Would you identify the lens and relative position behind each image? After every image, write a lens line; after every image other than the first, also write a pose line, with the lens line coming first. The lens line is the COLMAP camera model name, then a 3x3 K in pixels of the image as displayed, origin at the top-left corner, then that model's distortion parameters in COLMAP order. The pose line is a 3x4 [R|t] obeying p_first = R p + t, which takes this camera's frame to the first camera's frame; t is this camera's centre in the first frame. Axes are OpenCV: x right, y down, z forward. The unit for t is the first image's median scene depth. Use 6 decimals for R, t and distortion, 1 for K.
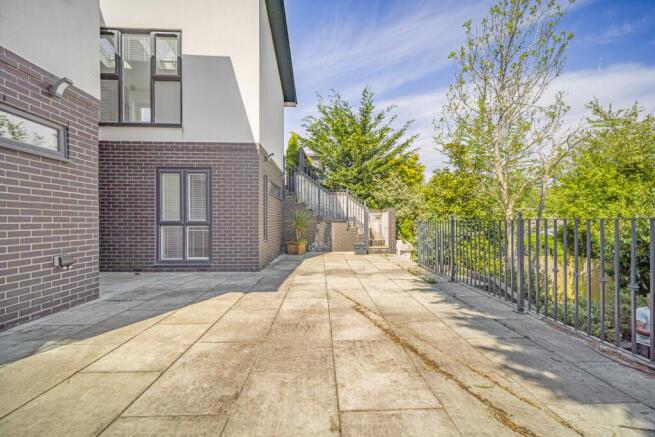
lens RADIAL K [[275.2, 0, 329.6], [0, 275.2, 220.5], [0, 0, 1]] dist [-0.000171, -0.000350]
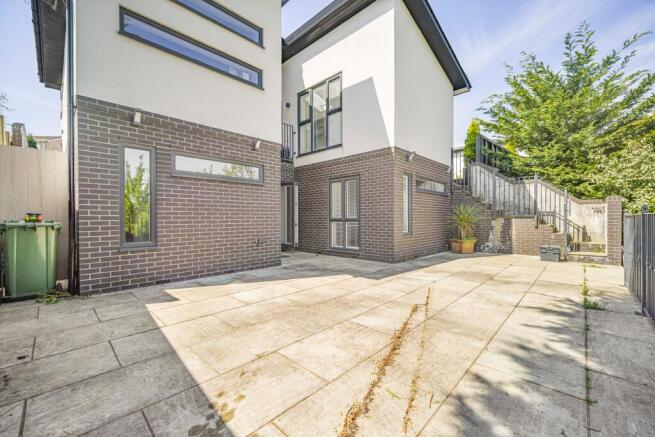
lens RADIAL K [[275.2, 0, 332.2], [0, 275.2, 219.5], [0, 0, 1]] dist [-0.000171, -0.000350]
pose [[0.681200, -0.003815, -0.732087, 0.383217], [0.009427, 0.999949, 0.003562, 0.003803], [0.732037, -0.009328, 0.681201, 0.076892]]
